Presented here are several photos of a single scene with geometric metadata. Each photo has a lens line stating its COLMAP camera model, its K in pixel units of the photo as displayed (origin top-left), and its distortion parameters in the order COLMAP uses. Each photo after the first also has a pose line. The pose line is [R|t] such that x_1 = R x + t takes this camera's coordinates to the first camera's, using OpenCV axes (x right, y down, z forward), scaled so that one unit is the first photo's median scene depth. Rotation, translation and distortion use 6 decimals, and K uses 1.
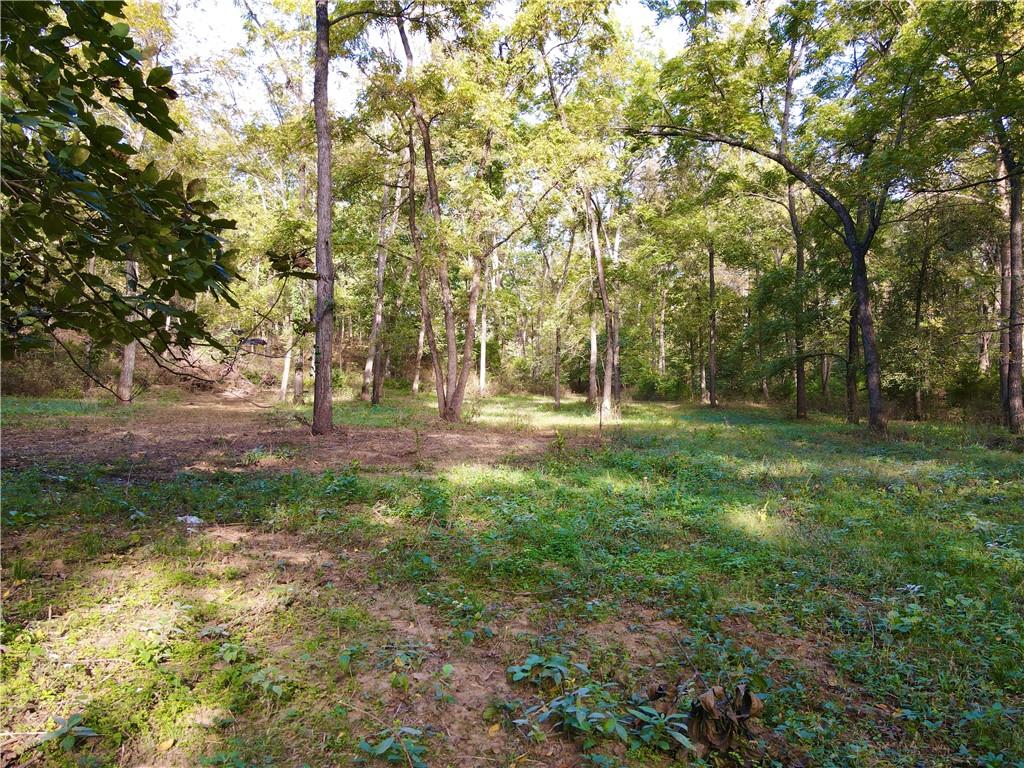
lens RADIAL K [[752.3, 0, 508.8], [0, 752.3, 379.7], [0, 0, 1]] dist [0.010872, 0.004956]
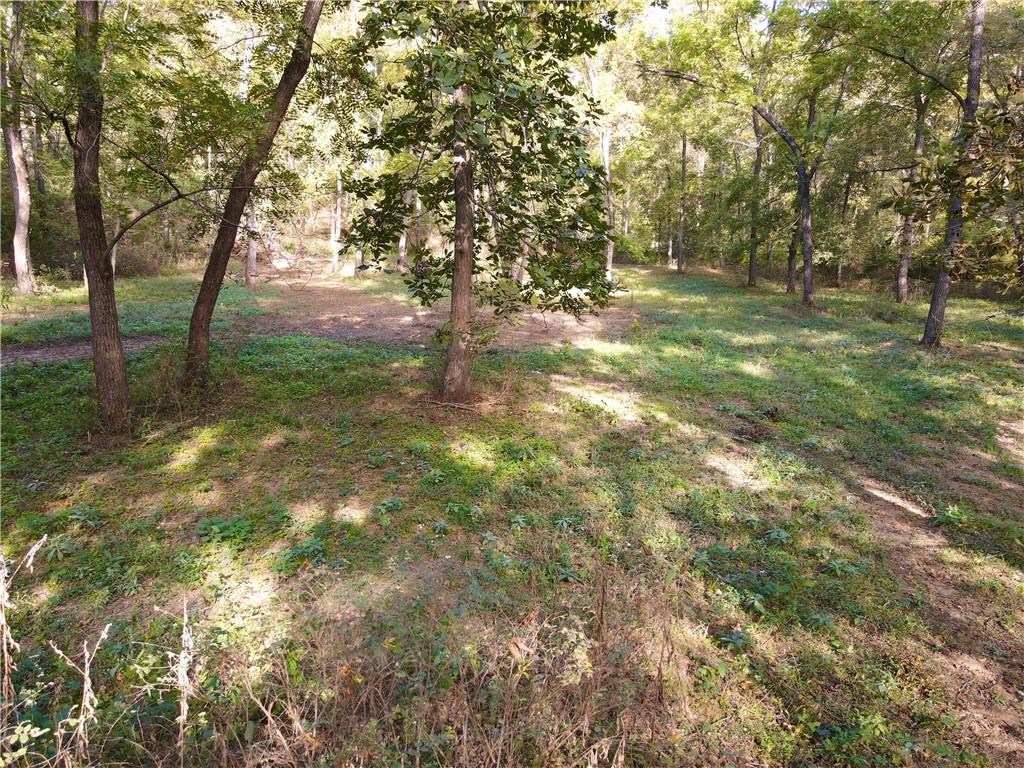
lens RADIAL K [[752.3, 0, 508.8], [0, 752.3, 379.7], [0, 0, 1]] dist [0.010872, 0.004956]
pose [[0.996799, -0.015839, 0.078365, -0.273307], [-0.000423, 0.979123, 0.203268, -0.113093], [-0.079949, -0.202651, 0.975982, -0.543969]]
